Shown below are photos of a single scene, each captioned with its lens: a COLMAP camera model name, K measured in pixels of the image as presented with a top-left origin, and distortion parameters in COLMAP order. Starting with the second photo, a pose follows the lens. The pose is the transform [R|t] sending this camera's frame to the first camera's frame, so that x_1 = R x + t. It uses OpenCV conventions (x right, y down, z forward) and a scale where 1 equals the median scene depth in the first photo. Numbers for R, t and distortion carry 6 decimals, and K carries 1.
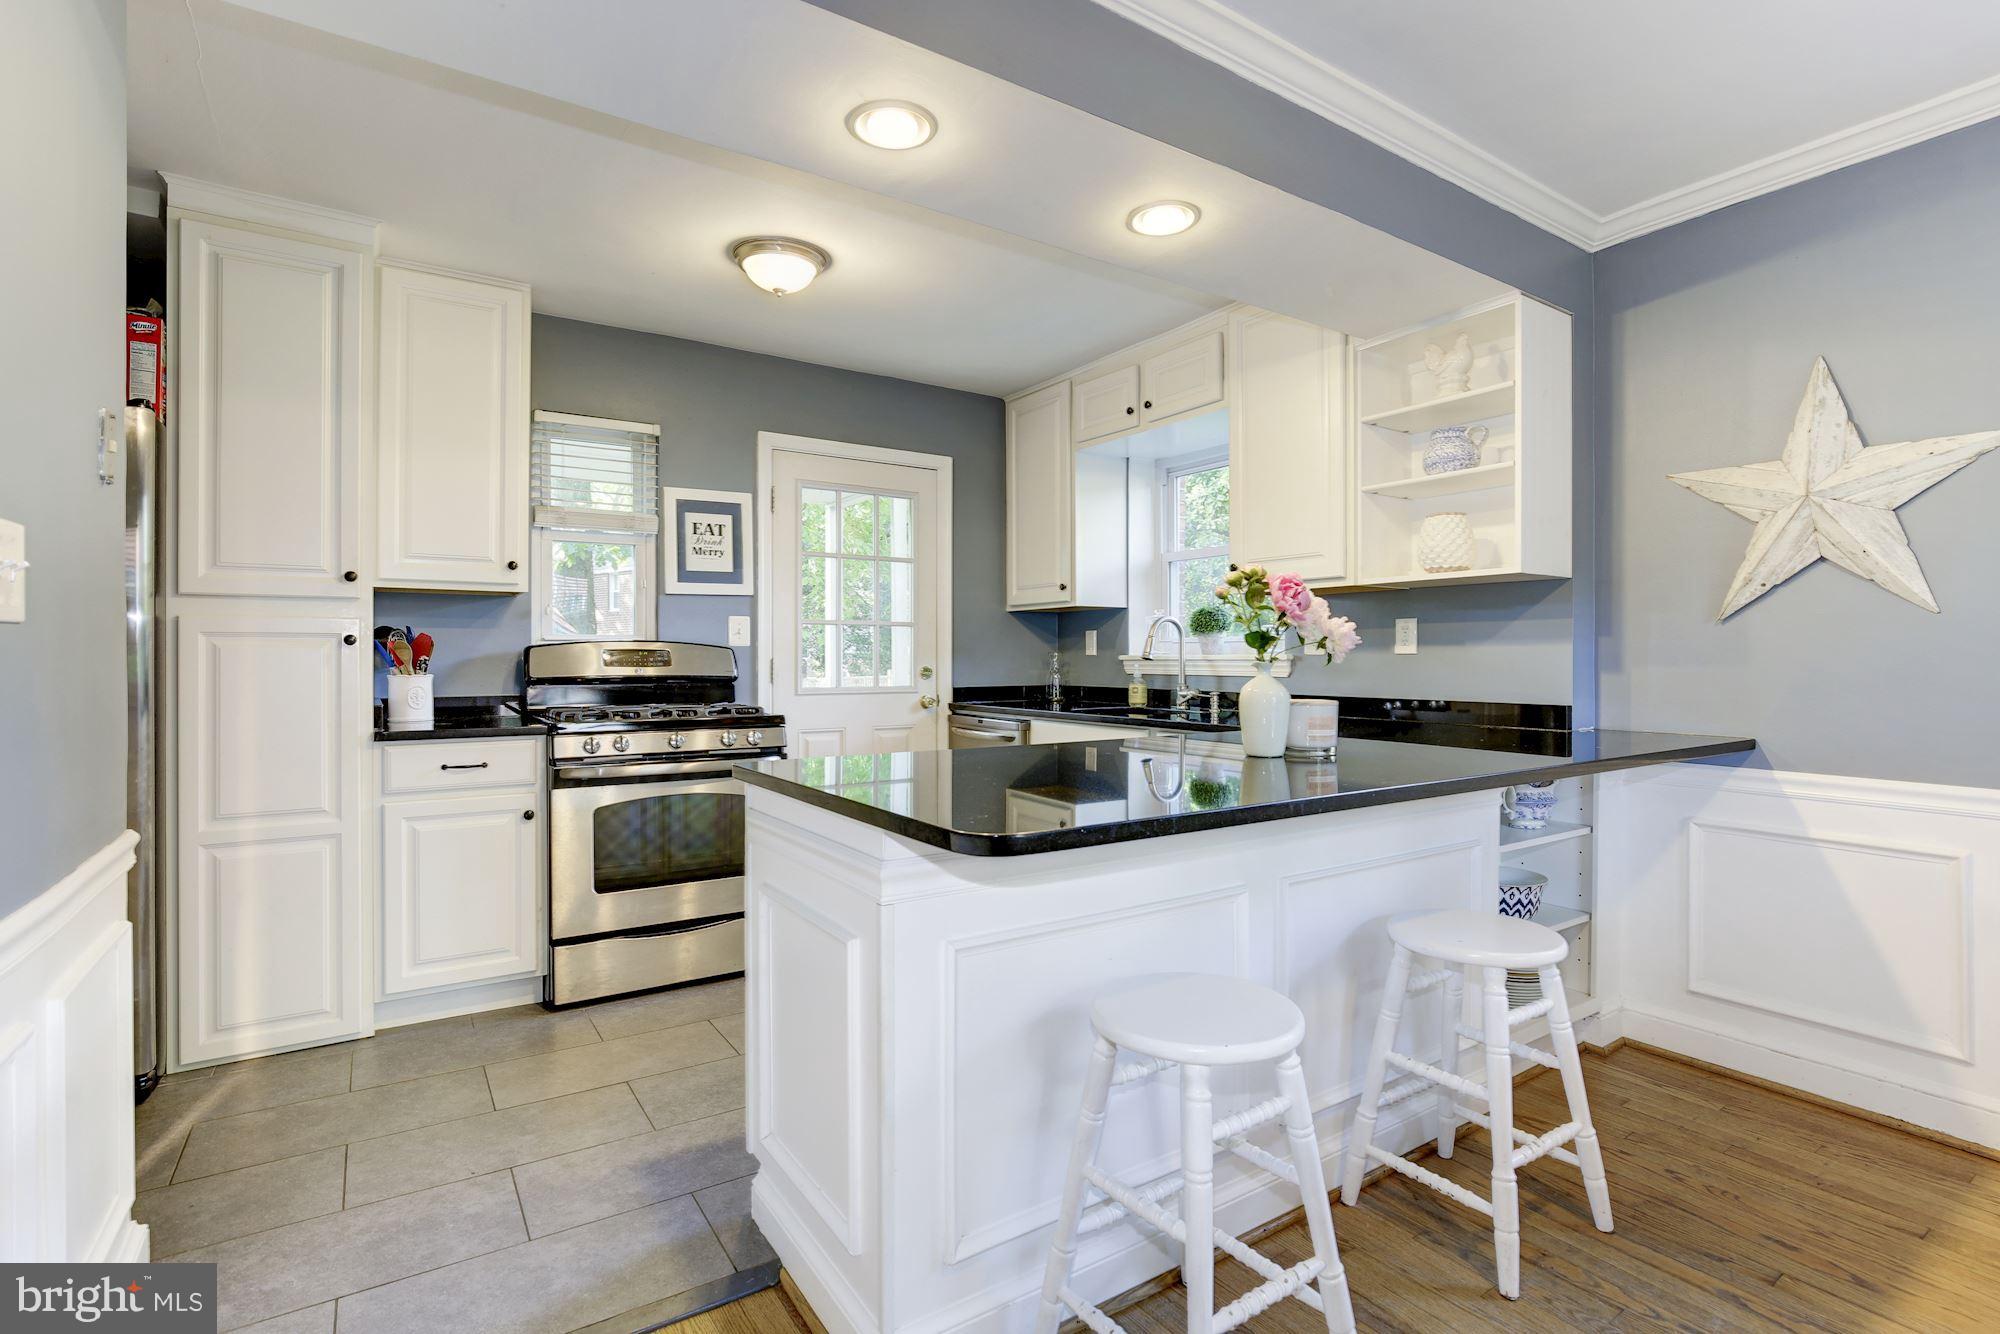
lens RADIAL K [[929.6, 0, 1018.6], [0, 929.6, 662.7], [0, 0, 1]] dist [-0.002500, 0.000057]
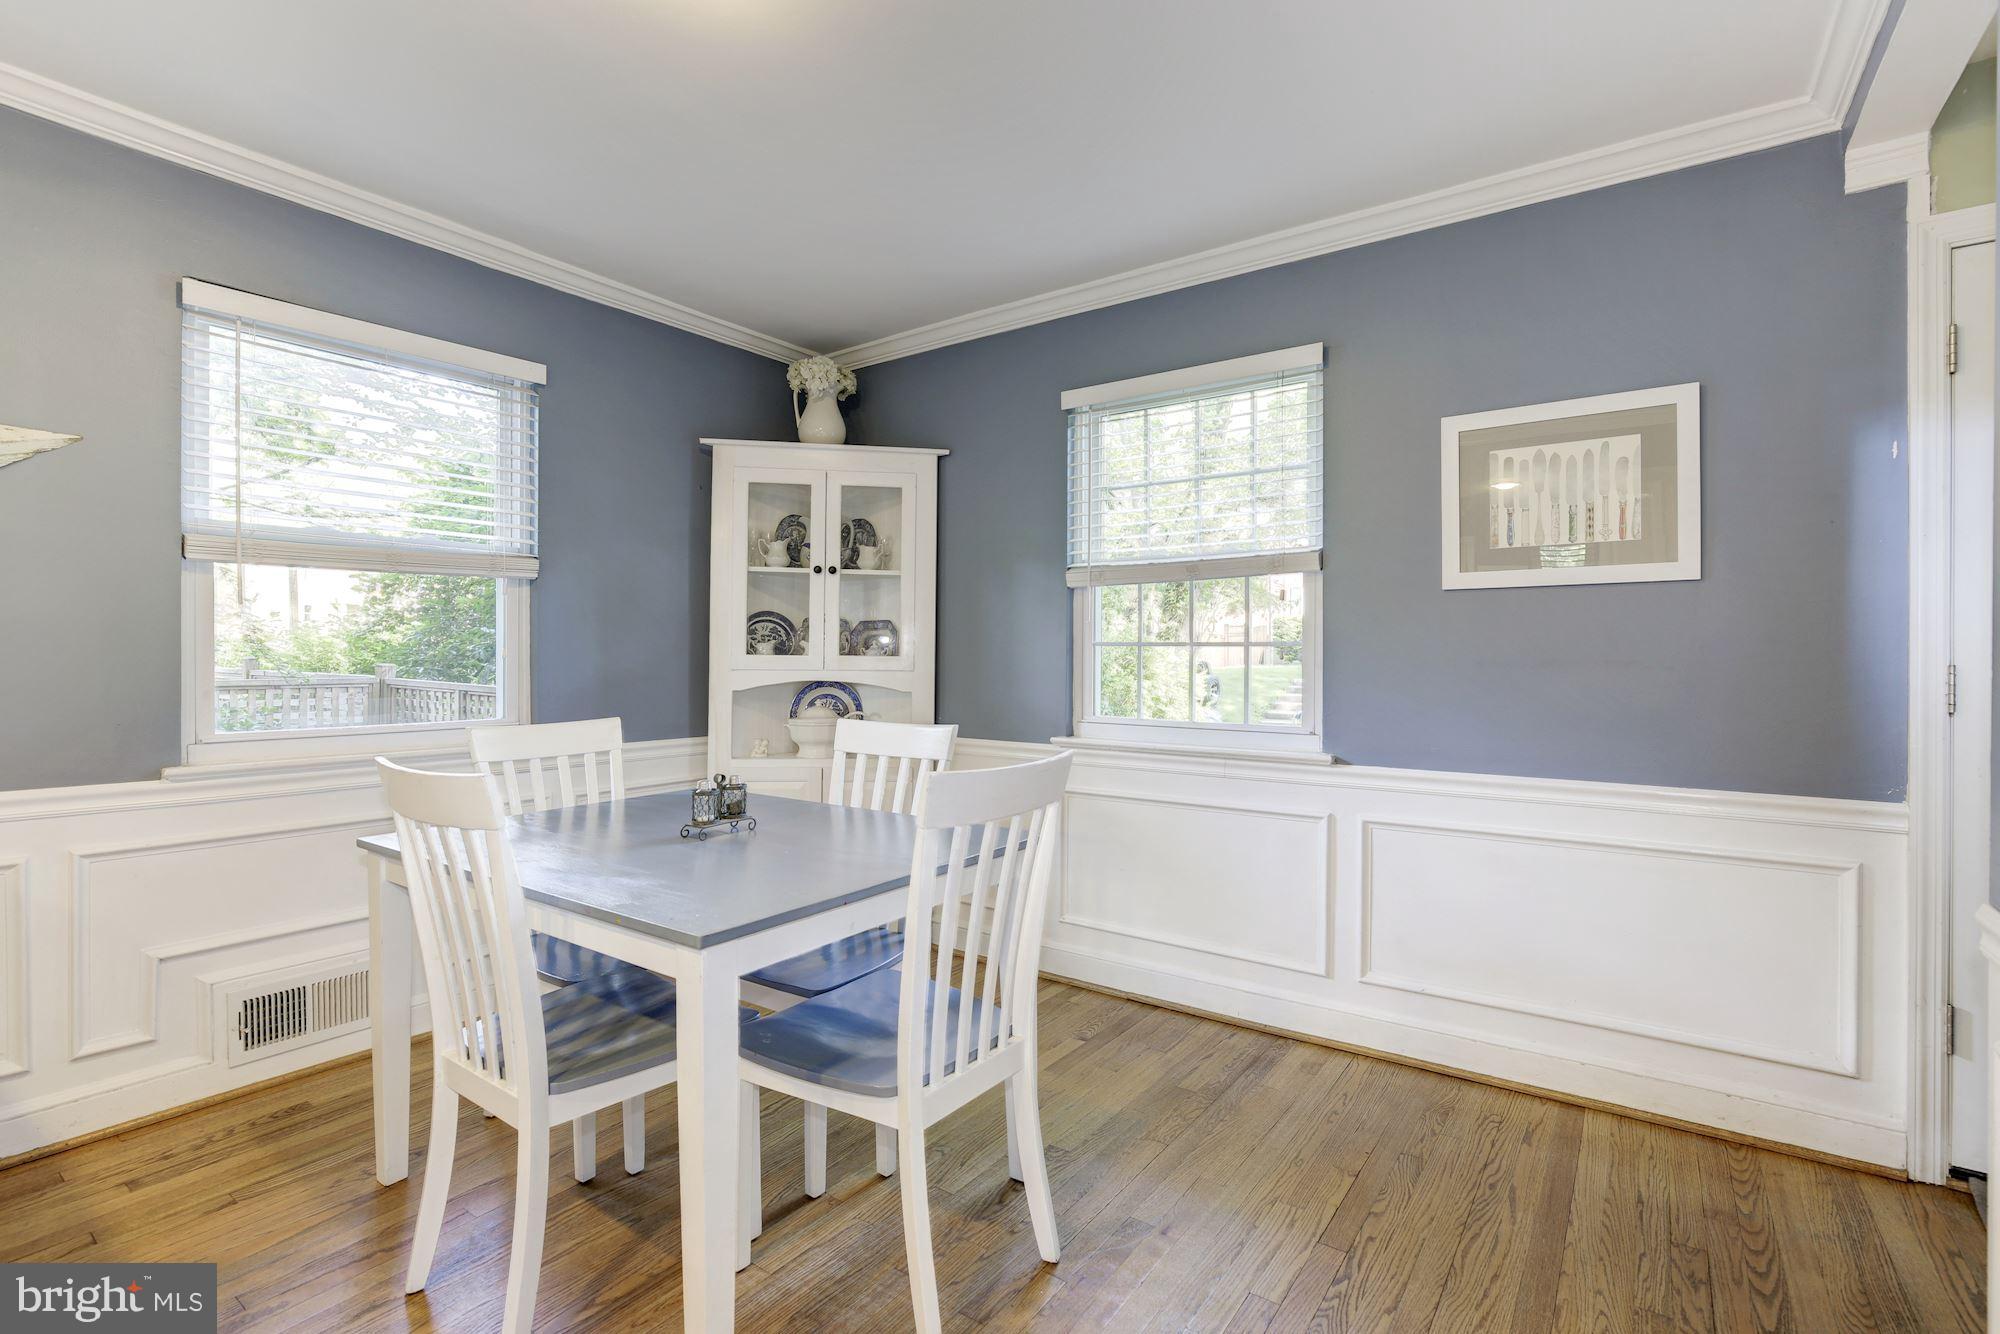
lens RADIAL K [[929.6, 0, 1018.6], [0, 929.6, 662.7], [0, 0, 1]] dist [-0.002500, 0.000057]
pose [[-0.326519, -0.004732, 0.945179, -0.141953], [0.002957, 0.999977, 0.006028, -0.001532], [-0.945186, 0.004763, -0.326498, 0.195884]]
